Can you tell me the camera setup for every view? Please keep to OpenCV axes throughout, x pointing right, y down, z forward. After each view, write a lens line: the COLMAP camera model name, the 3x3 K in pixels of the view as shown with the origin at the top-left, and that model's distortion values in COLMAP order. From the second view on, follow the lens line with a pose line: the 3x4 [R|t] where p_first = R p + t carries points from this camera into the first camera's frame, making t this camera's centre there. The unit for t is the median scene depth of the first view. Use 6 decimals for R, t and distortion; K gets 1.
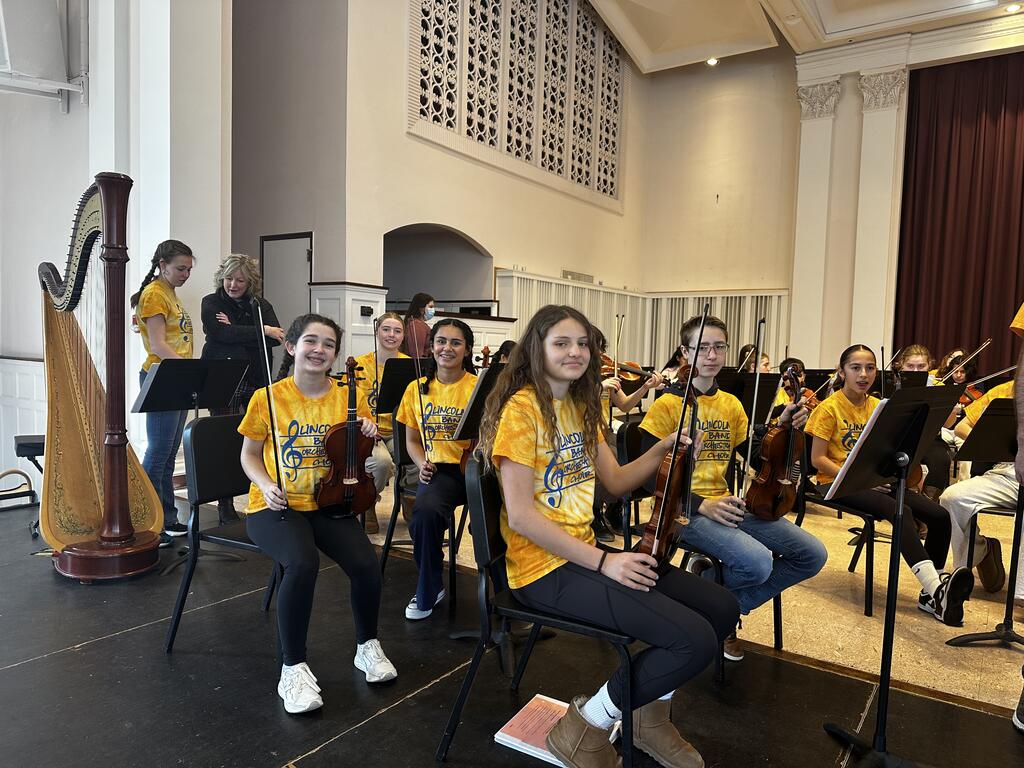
lens RADIAL K [[720.4, 0, 512.0], [0, 720.4, 384.0], [0, 0, 1]] dist [0.120641, -0.185298]
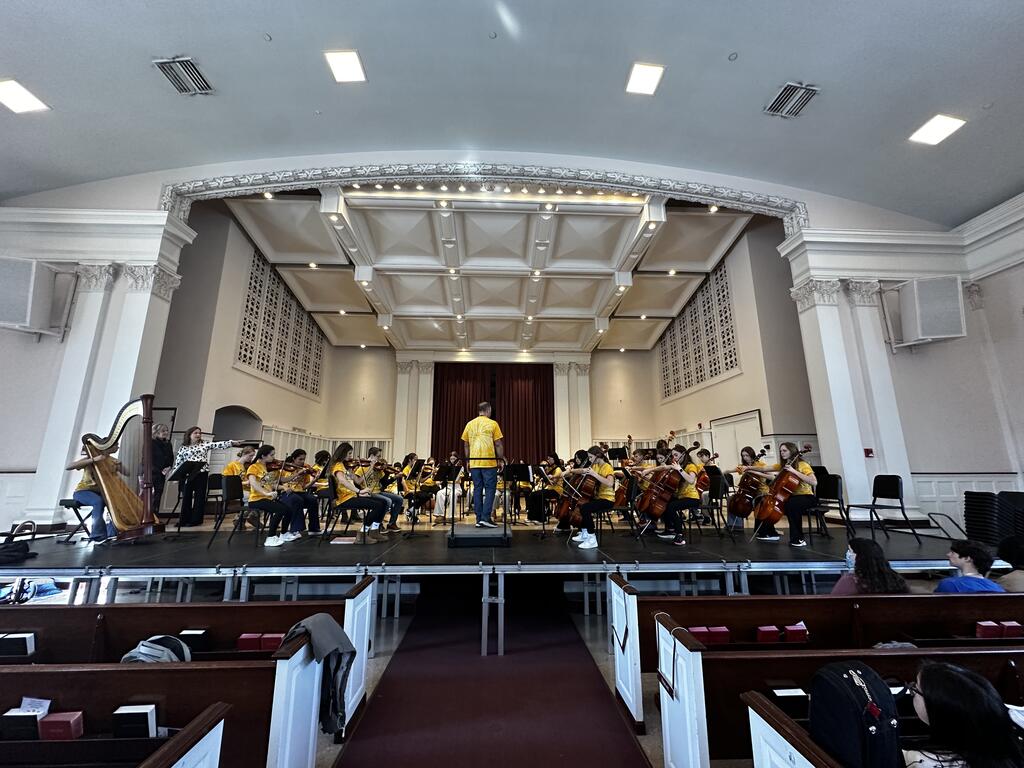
lens RADIAL K [[414.1, 0, 512.0], [0, 414.1, 384.0], [0, 0, 1]] dist [0.000529, 0.000024]
pose [[0.800946, 0.097867, 0.590683, -0.155145], [0.054896, 0.970392, -0.235216, 0.046994], [-0.596214, 0.220822, 0.771859, -0.394761]]
